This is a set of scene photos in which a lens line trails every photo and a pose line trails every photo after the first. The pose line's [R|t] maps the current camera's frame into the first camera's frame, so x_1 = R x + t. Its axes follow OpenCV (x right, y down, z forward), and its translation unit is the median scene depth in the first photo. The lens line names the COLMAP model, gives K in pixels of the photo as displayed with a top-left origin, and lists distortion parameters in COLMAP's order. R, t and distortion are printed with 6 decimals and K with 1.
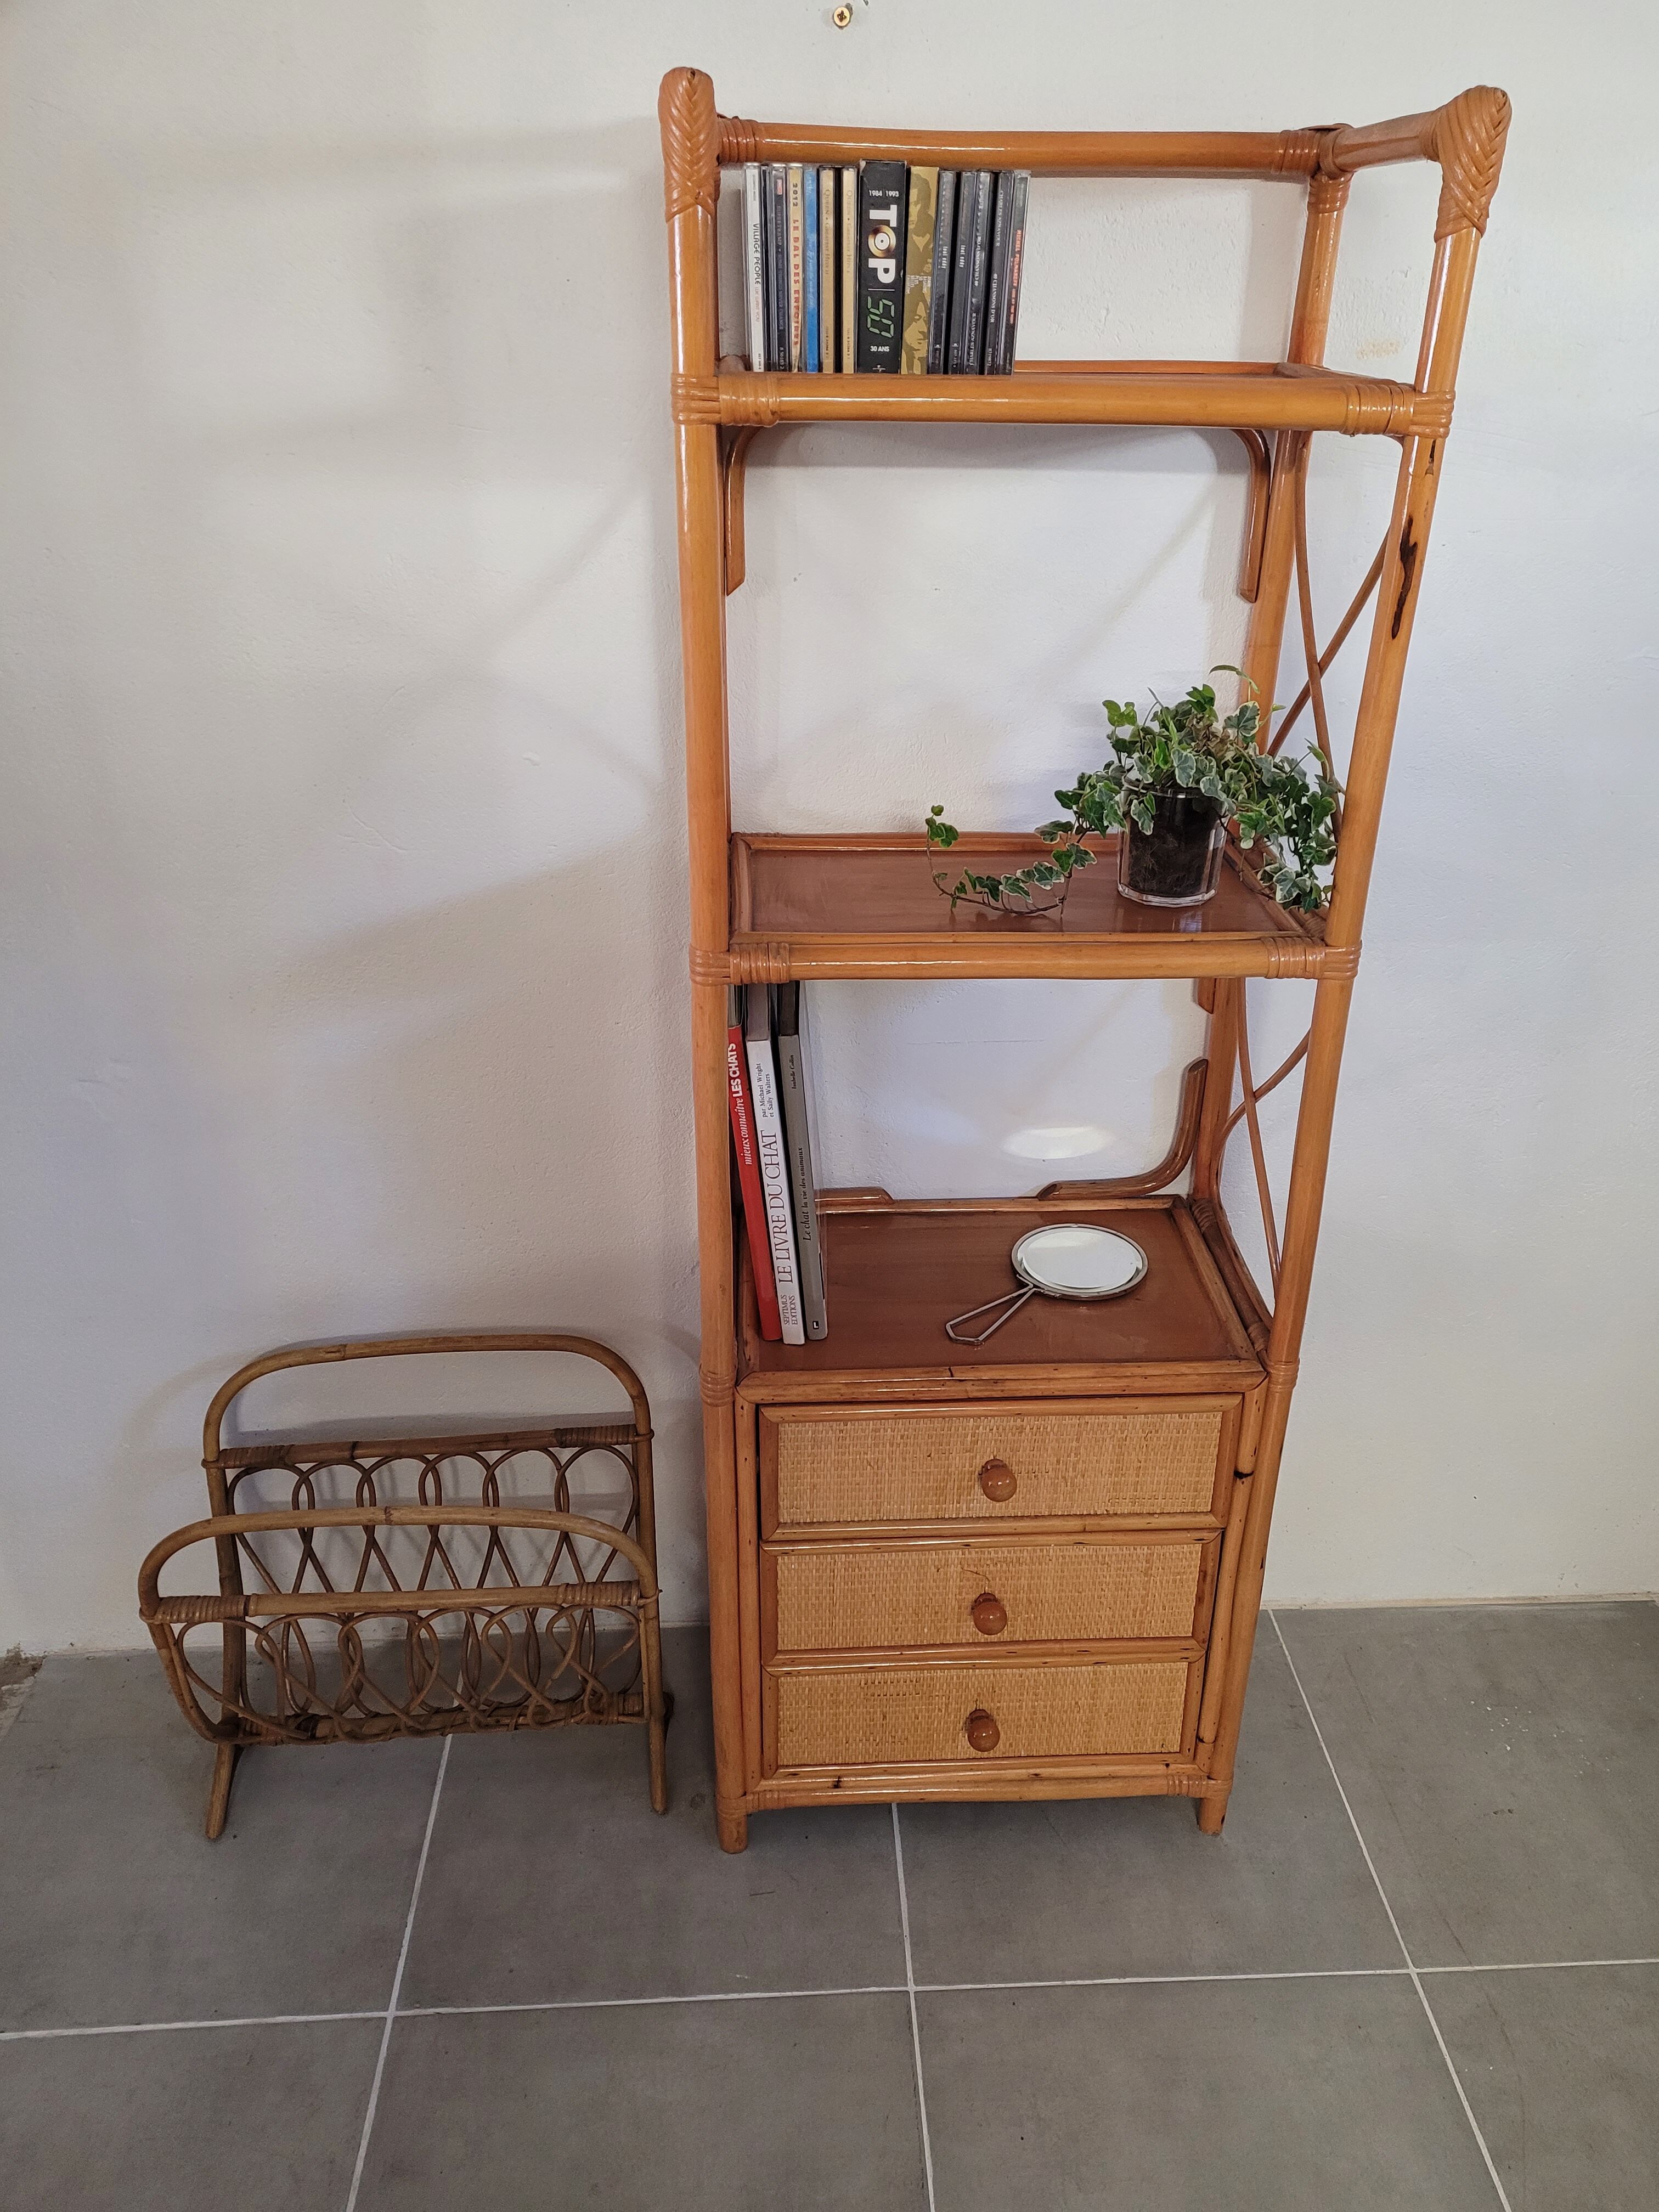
lens RADIAL K [[1656.2, 0, 840.4], [0, 1656.2, 1094.3], [0, 0, 1]] dist [0.023867, -0.026335]
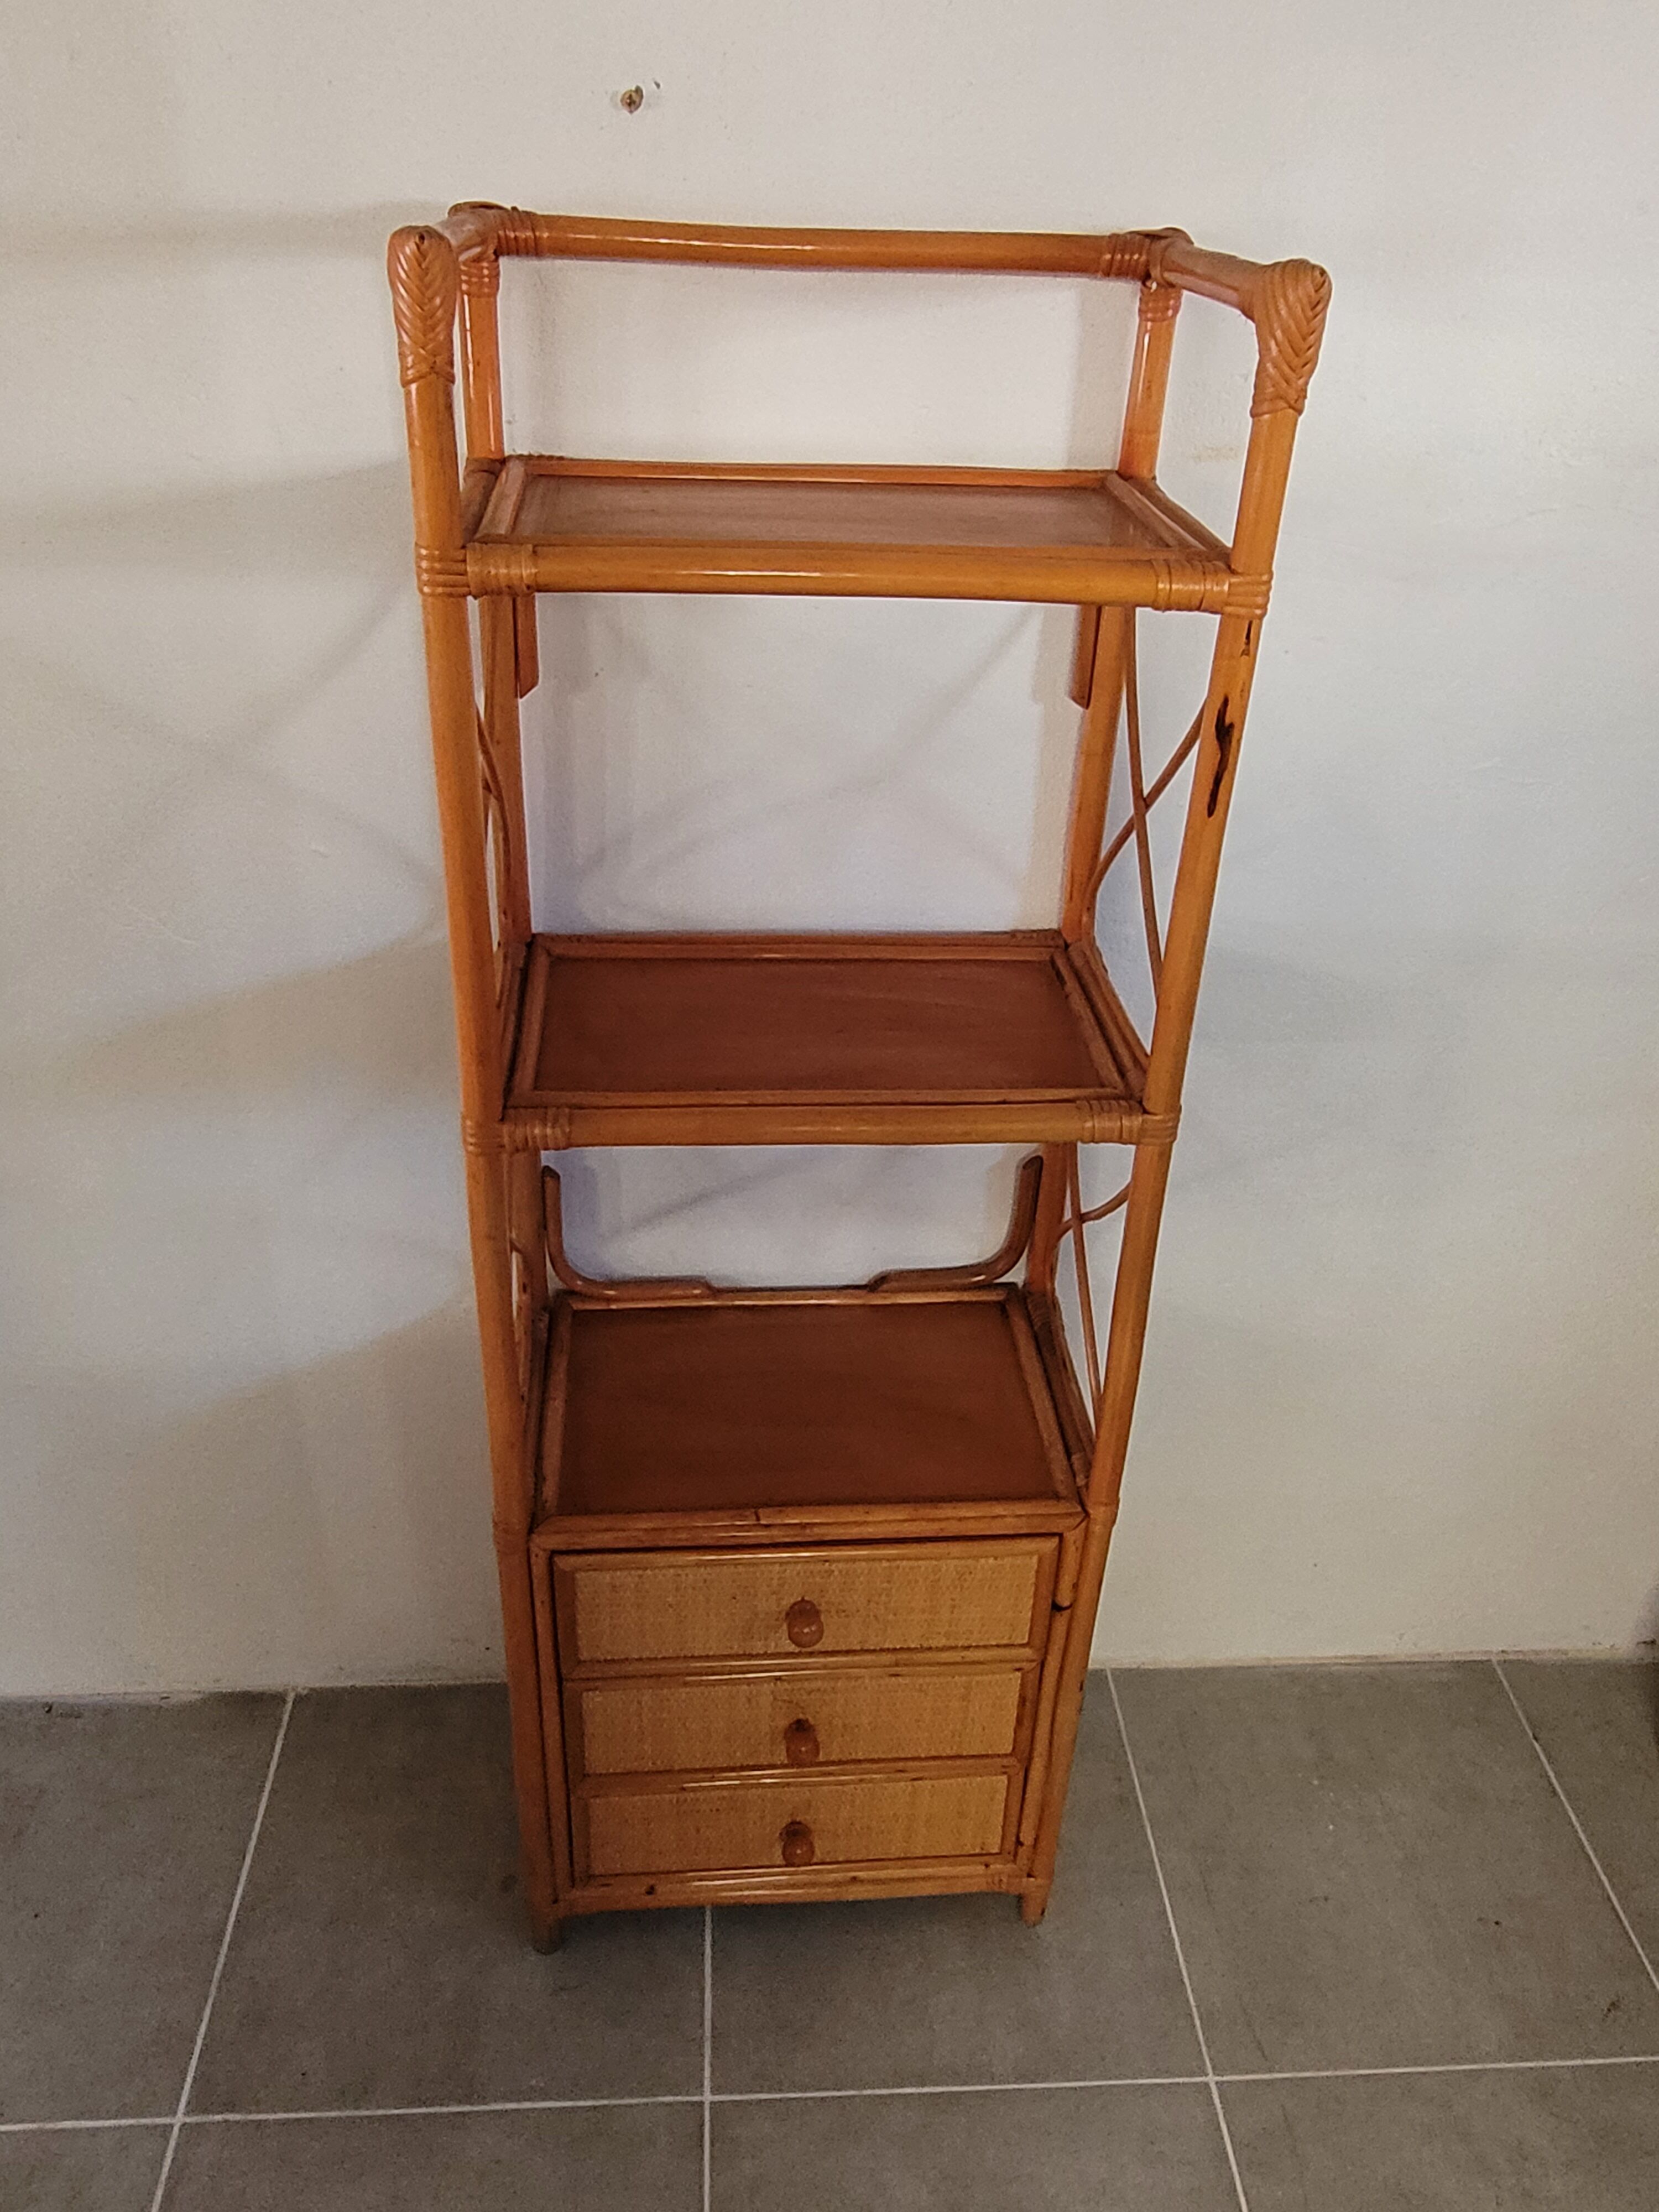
lens RADIAL K [[1657.7, 0, 780.6], [0, 1657.7, 1043.4], [0, 0, 1]] dist [-0.011168, -0.019416]
pose [[0.999881, 0.008295, 0.012972, 0.066585], [-0.009003, 0.998417, 0.055529, -0.159277], [-0.012491, -0.055639, 0.998373, 0.059543]]
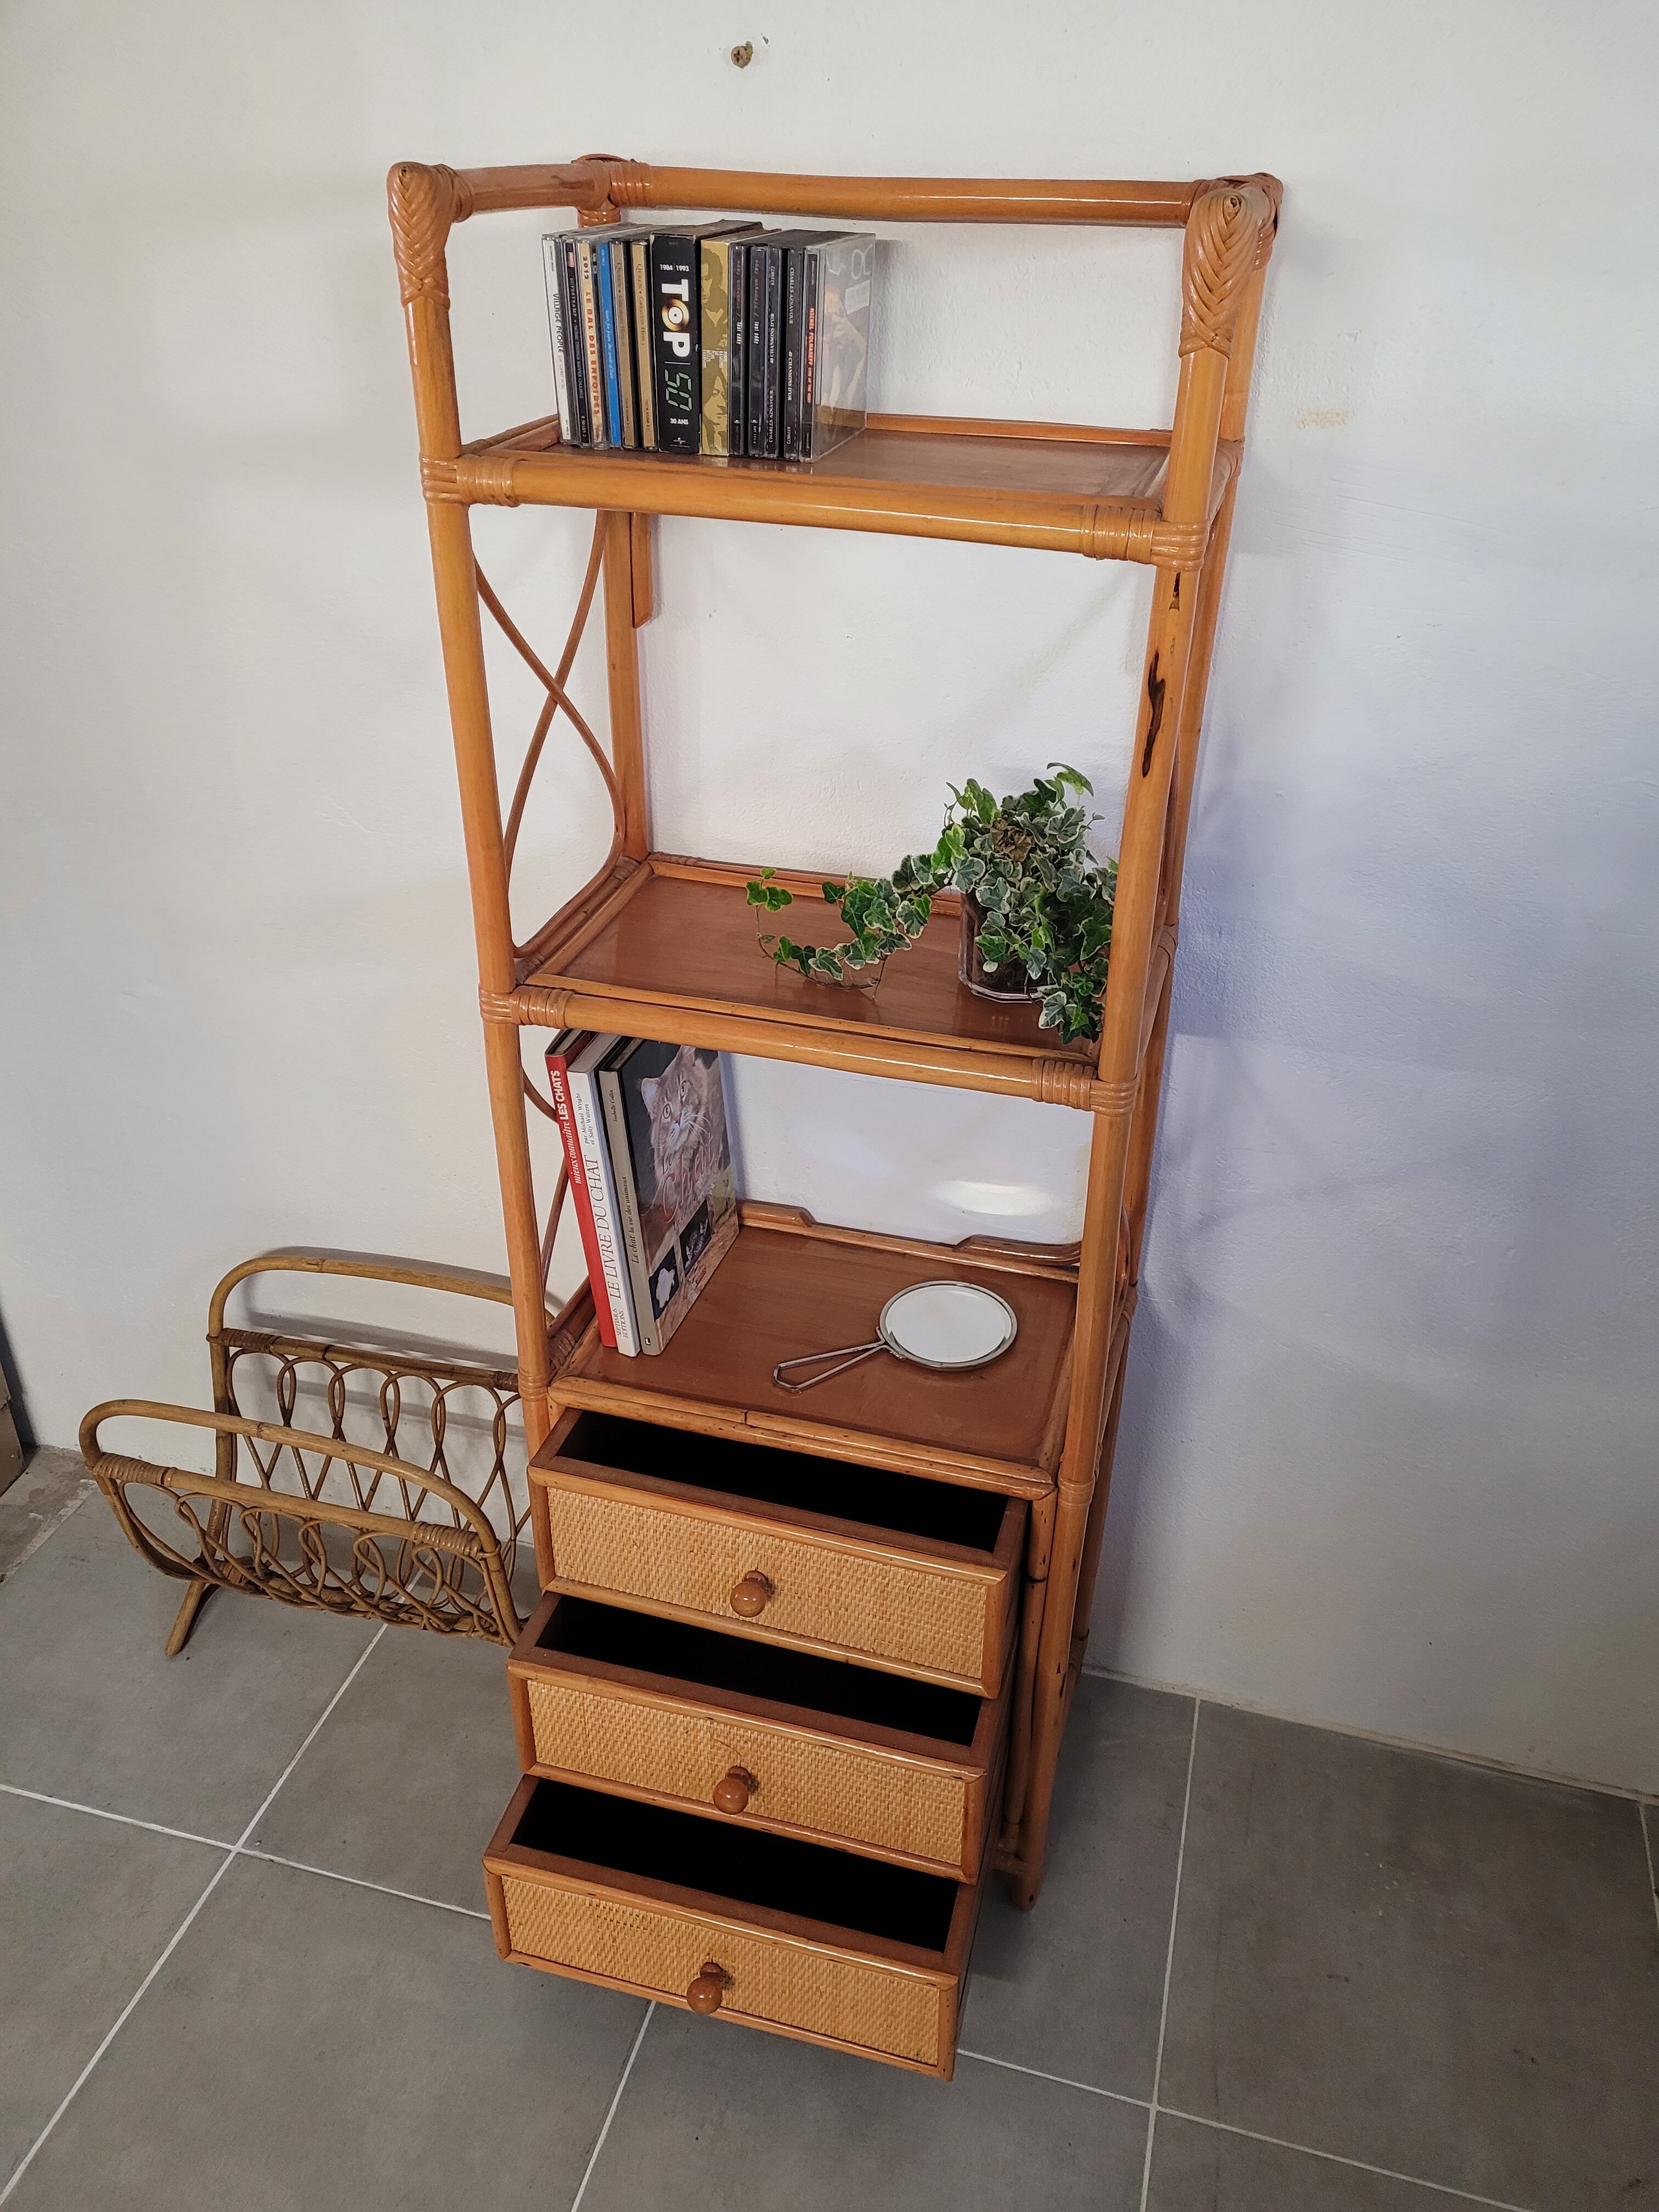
lens RADIAL K [[1656.2, 0, 818.8], [0, 1656.2, 1091.7], [0, 0, 1]] dist [0.023867, -0.026335]
pose [[0.948593, 0.162988, -0.271305, 0.355378], [-0.142853, 0.985410, 0.092518, -0.130300], [0.282426, -0.049005, 0.958037, 0.047986]]
